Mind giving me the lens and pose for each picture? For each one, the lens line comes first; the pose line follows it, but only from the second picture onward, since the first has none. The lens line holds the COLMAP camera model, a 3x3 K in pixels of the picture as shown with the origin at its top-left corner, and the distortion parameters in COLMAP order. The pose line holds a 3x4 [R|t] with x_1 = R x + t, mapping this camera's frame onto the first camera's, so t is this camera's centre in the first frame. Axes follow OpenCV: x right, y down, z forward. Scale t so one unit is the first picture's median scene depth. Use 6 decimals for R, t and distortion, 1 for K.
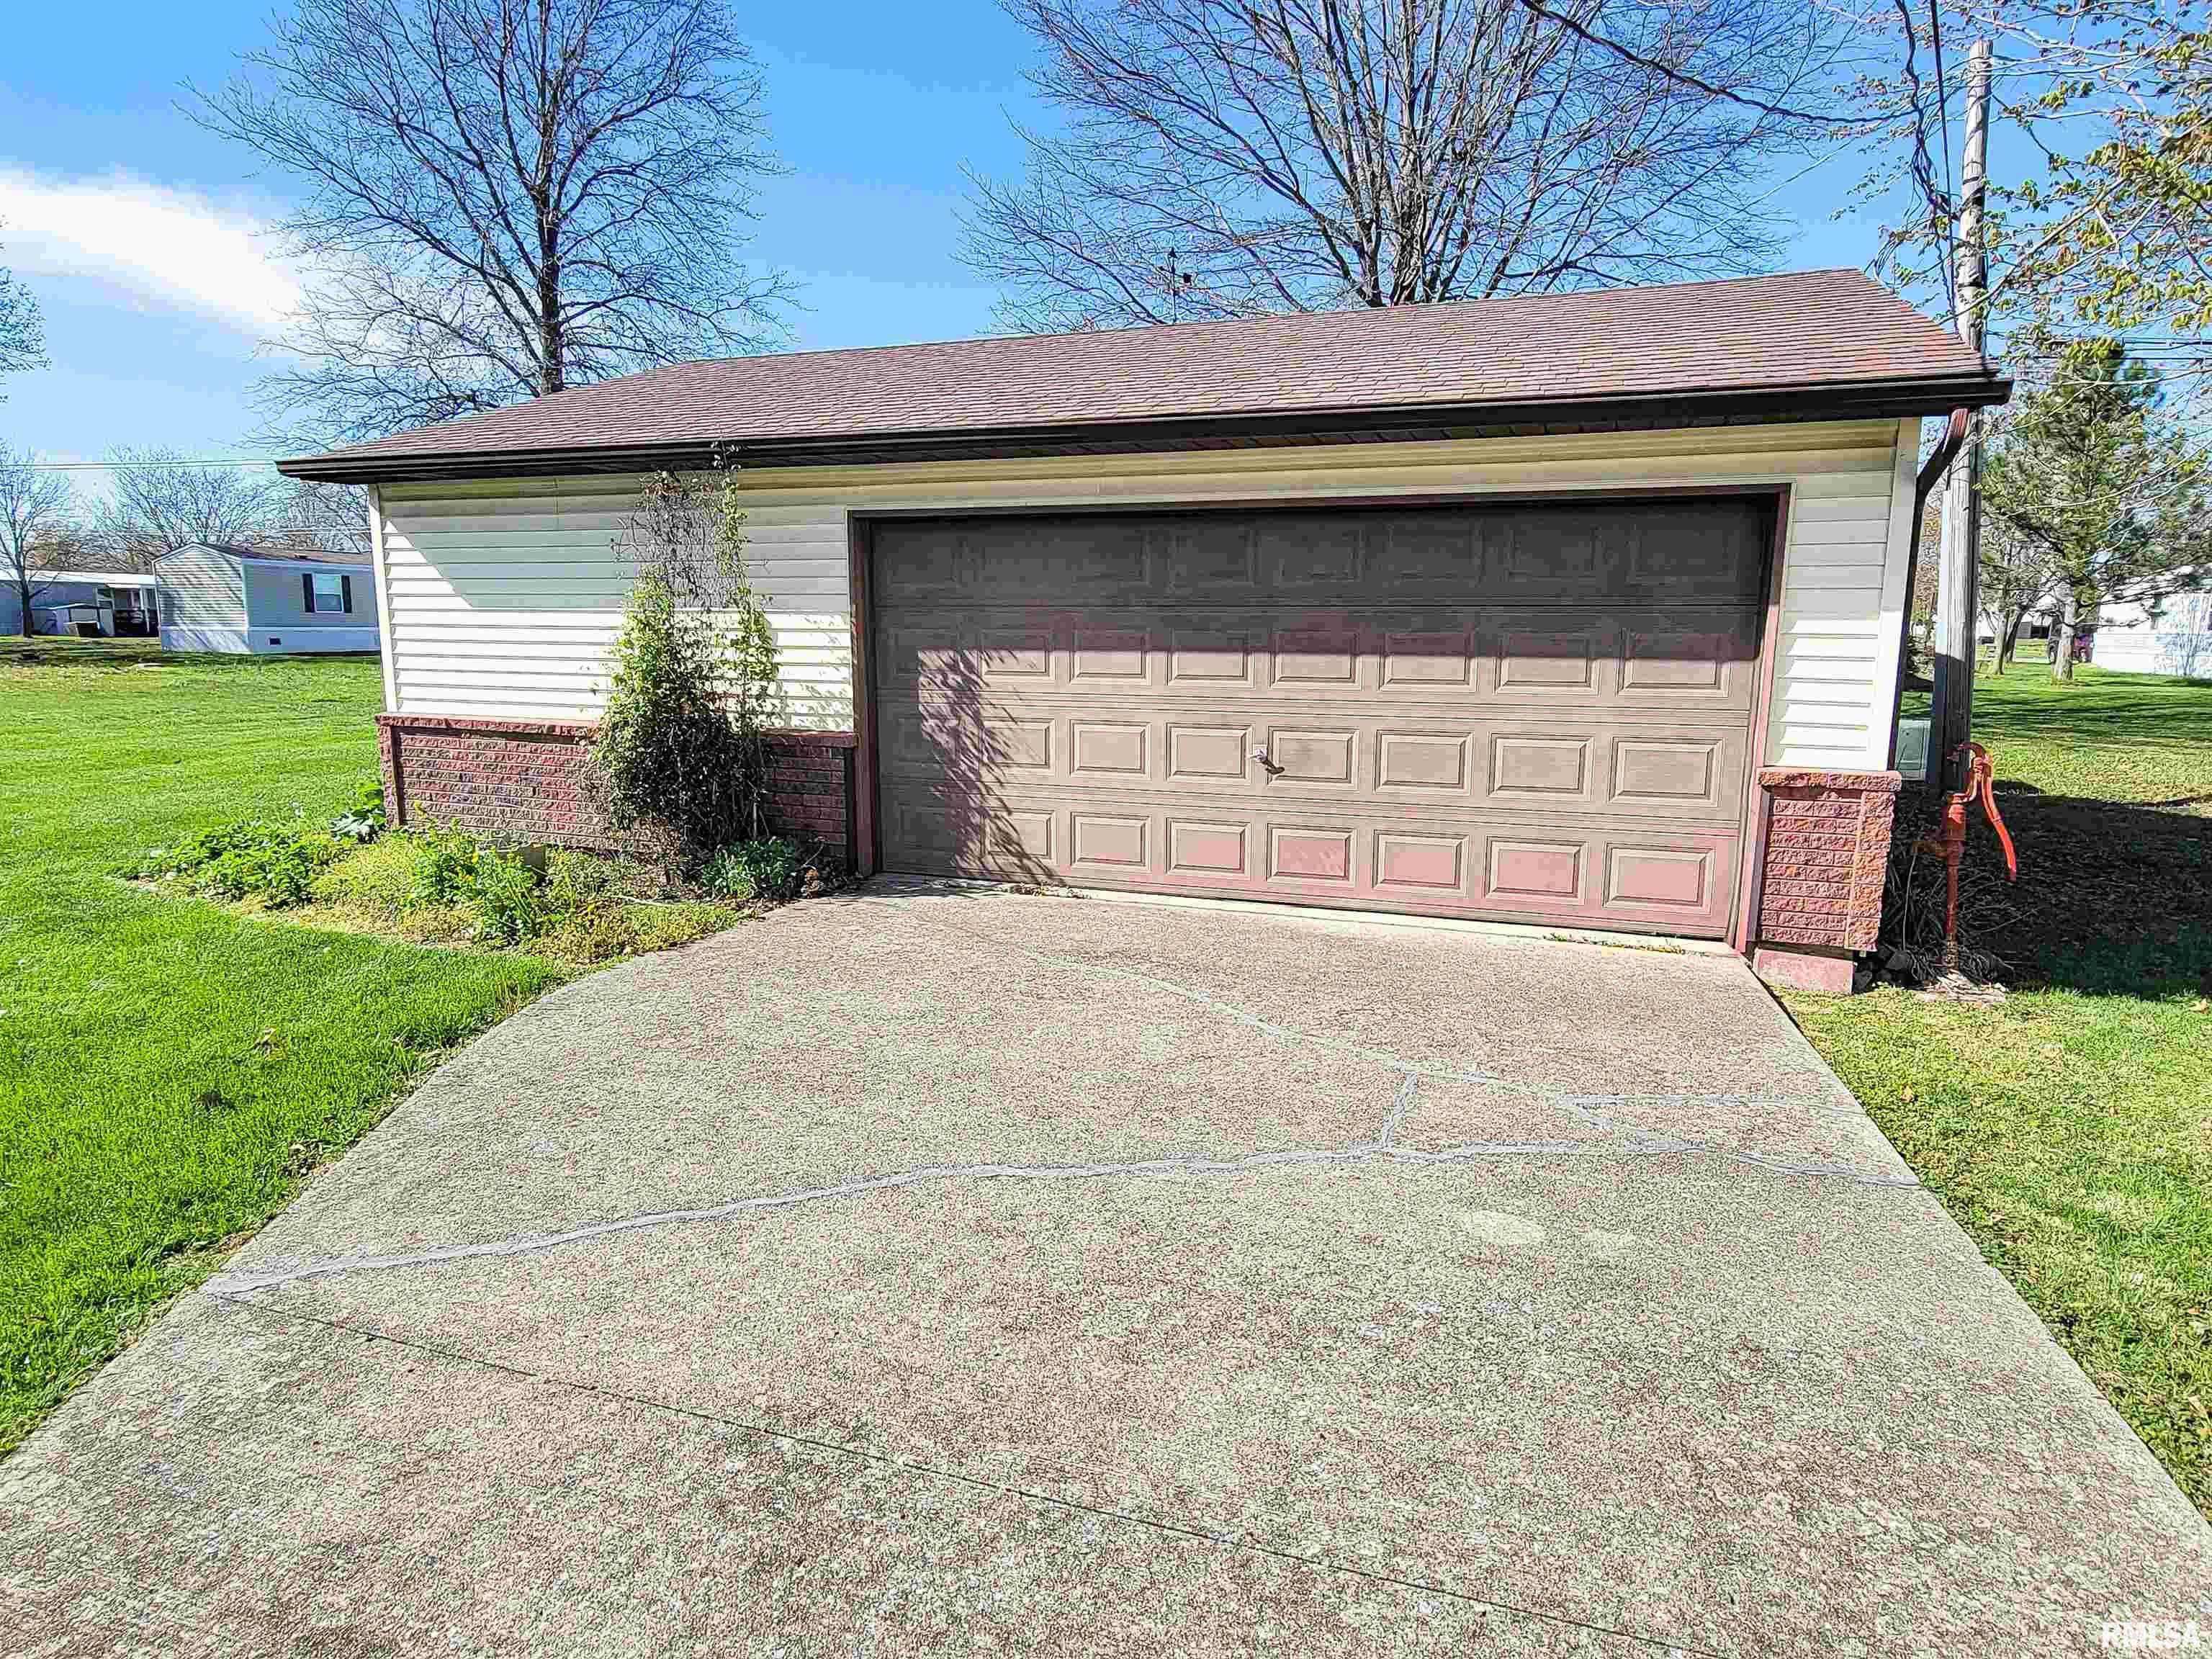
lens RADIAL K [[1262.1, 0, 1108.6], [0, 1262.1, 828.9], [0, 0, 1]] dist [-0.000115, -0.000126]
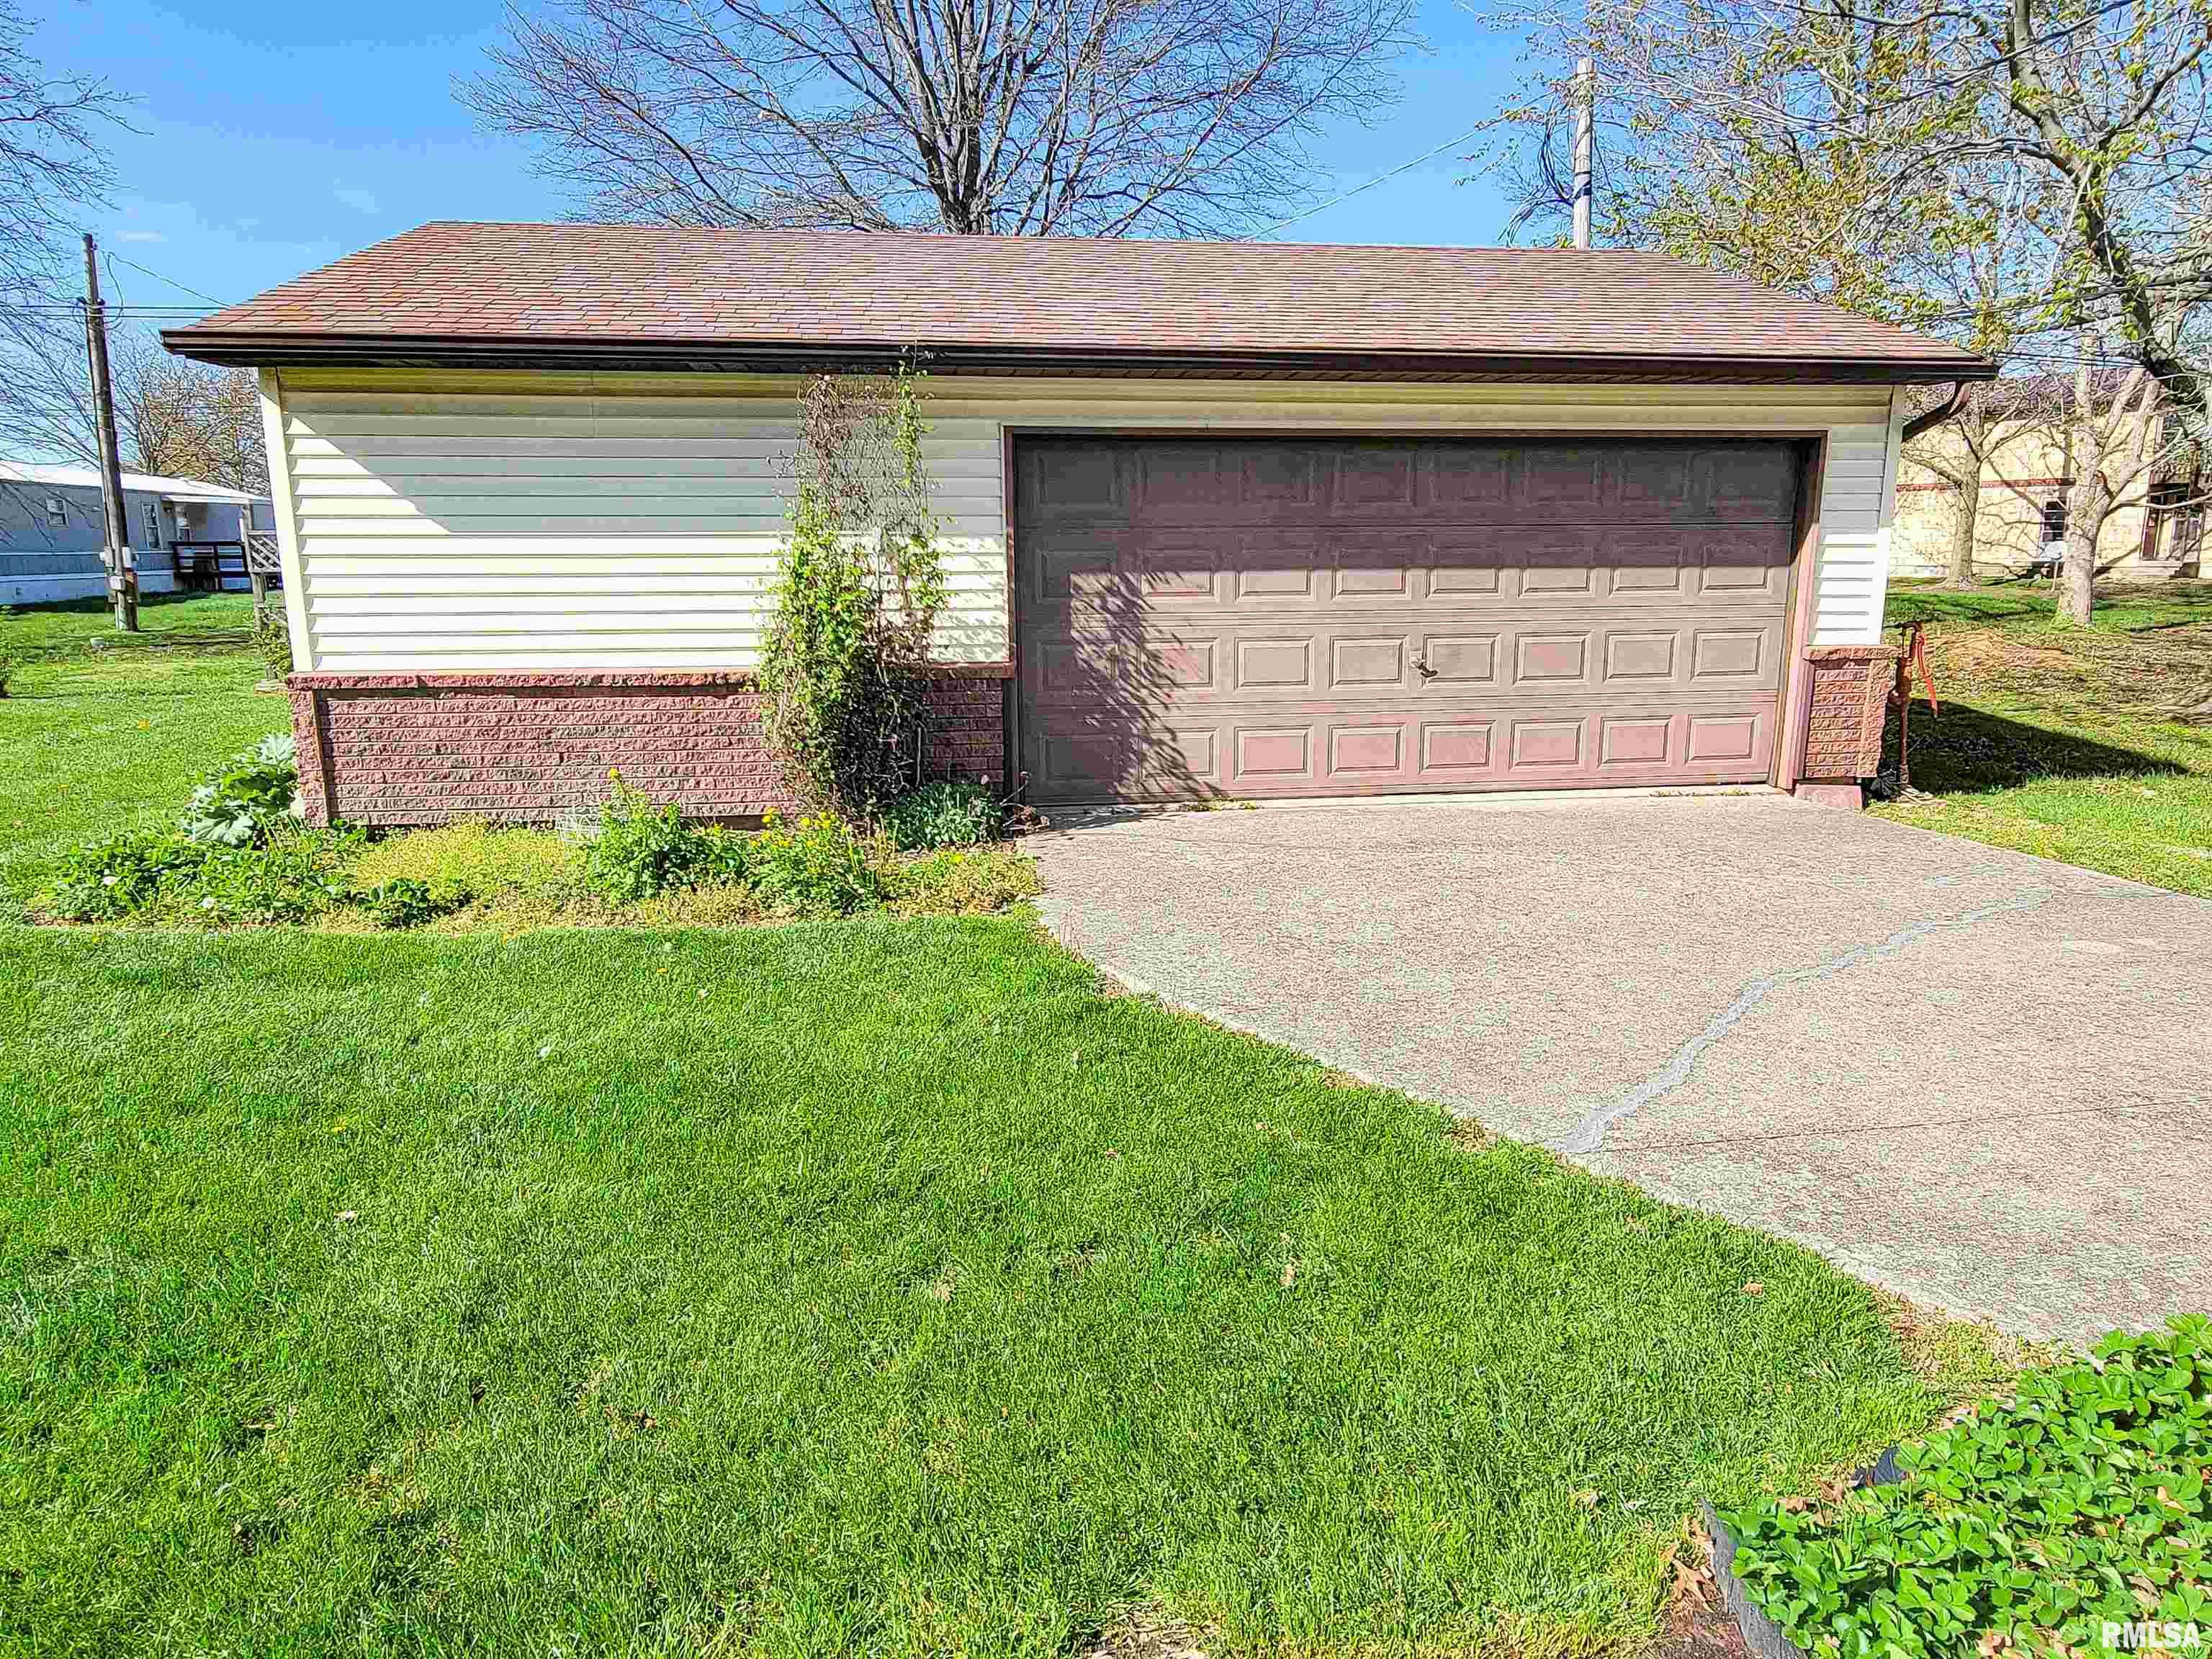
lens RADIAL K [[1364.8, 0, 1107.0], [0, 1364.8, 828.7], [0, 0, 1]] dist [0.005546, -0.005388]
pose [[0.880733, -0.106136, 0.461567, -0.641520], [0.087514, 0.994255, 0.061637, -0.009148], [-0.465457, -0.013893, 0.884961, 0.056861]]
